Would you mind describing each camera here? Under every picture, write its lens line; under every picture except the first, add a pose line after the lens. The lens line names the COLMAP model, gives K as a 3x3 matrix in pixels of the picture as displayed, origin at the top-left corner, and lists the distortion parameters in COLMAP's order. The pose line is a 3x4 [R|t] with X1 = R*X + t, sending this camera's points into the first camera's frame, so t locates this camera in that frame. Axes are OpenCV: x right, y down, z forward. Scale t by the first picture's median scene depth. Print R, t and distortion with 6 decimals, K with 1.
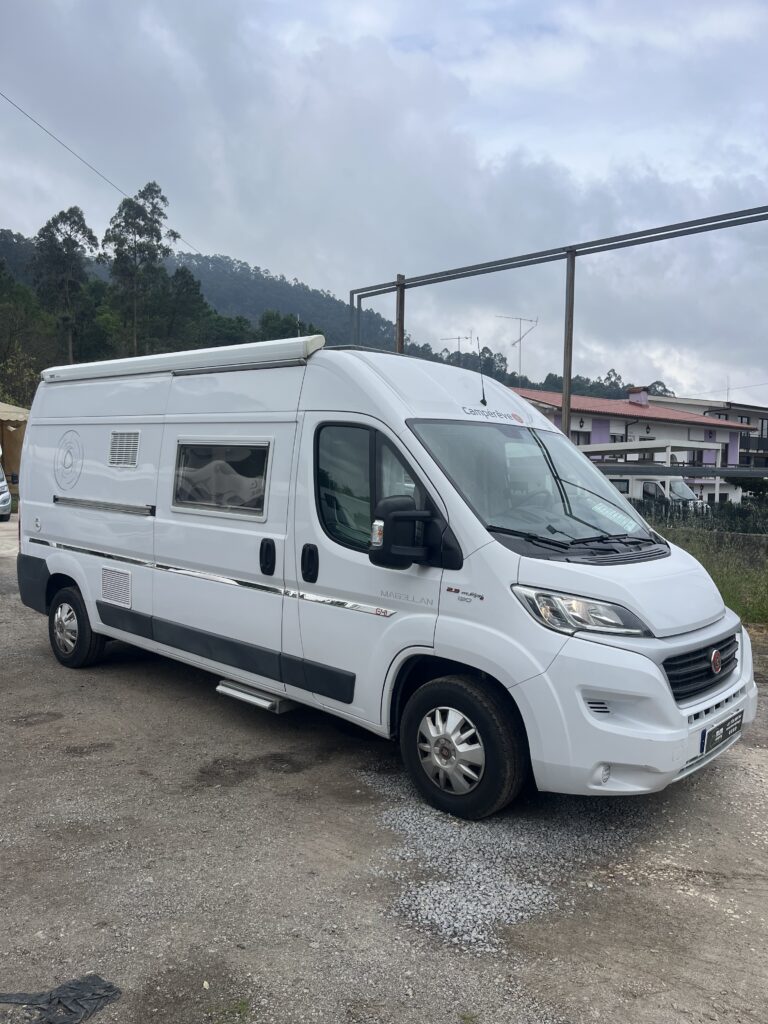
lens RADIAL K [[774.7, 0, 384.0], [0, 774.7, 512.0], [0, 0, 1]] dist [0.071389, -0.097266]
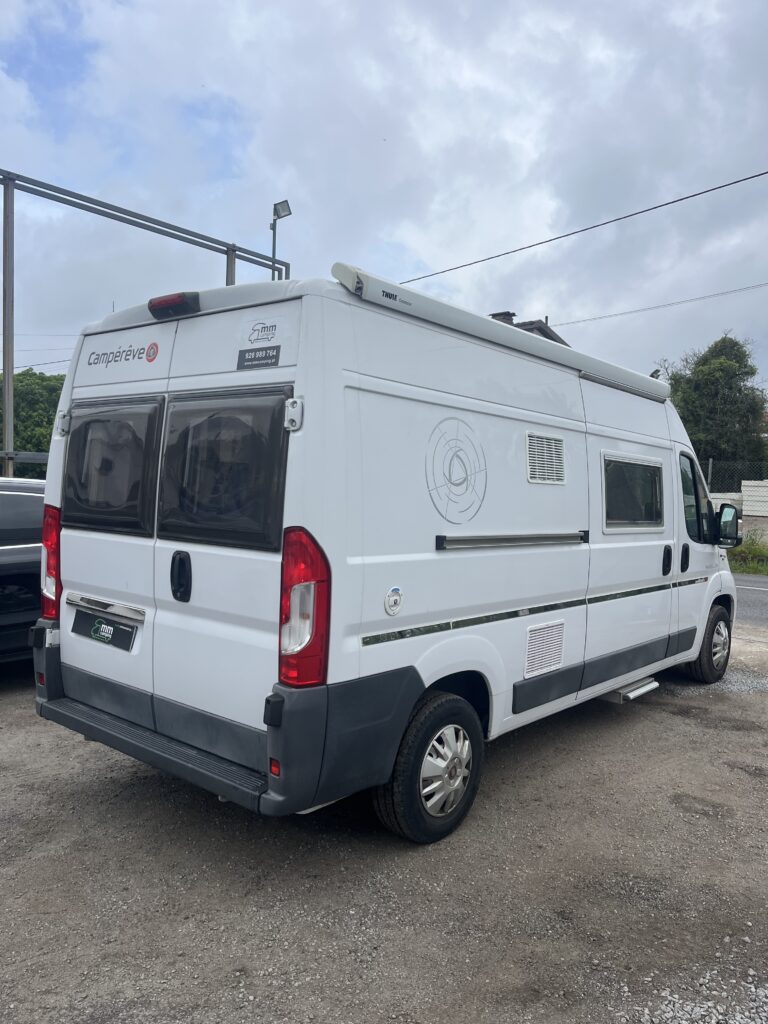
lens RADIAL K [[774.7, 0, 384.0], [0, 774.7, 512.0], [0, 0, 1]] dist [0.071389, -0.097266]
pose [[-0.046544, -0.065553, 0.996763, -1.435056], [0.014154, 0.997701, 0.066276, -0.111158], [-0.998816, 0.017193, -0.045509, 1.609152]]
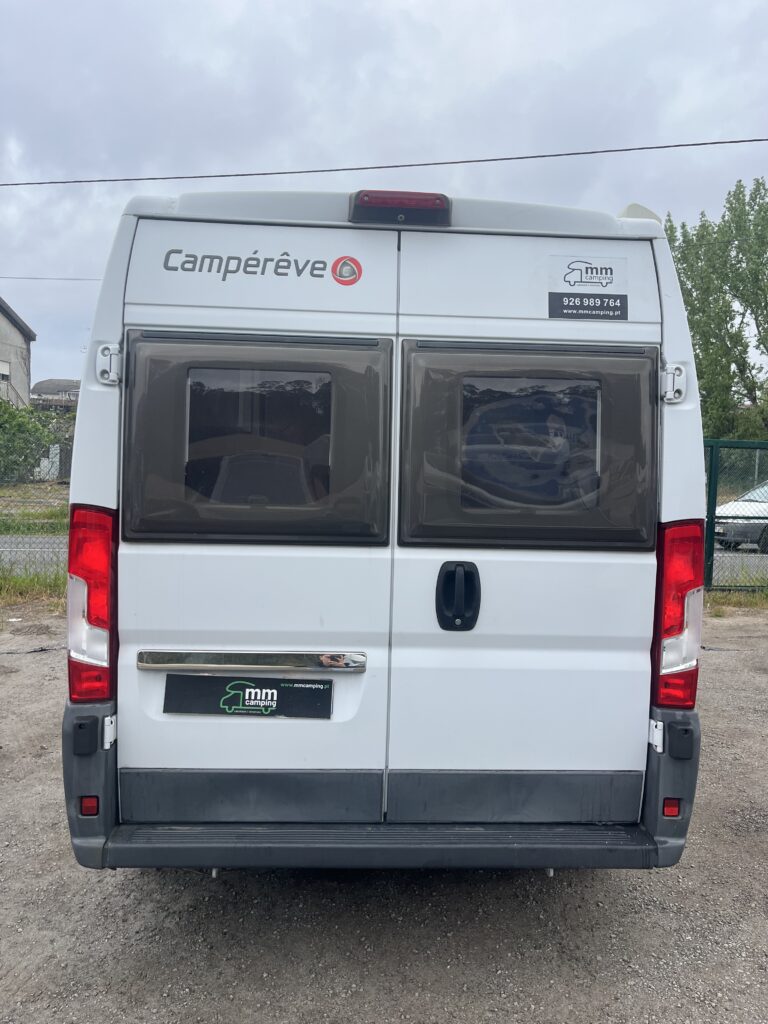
lens RADIAL K [[774.7, 0, 384.0], [0, 774.7, 512.0], [0, 0, 1]] dist [0.071389, -0.097266]
pose [[-0.716819, -0.084442, 0.692127, -1.011780], [-0.011601, 0.993947, 0.109250, -0.119228], [-0.697163, 0.070283, -0.713459, 2.191659]]
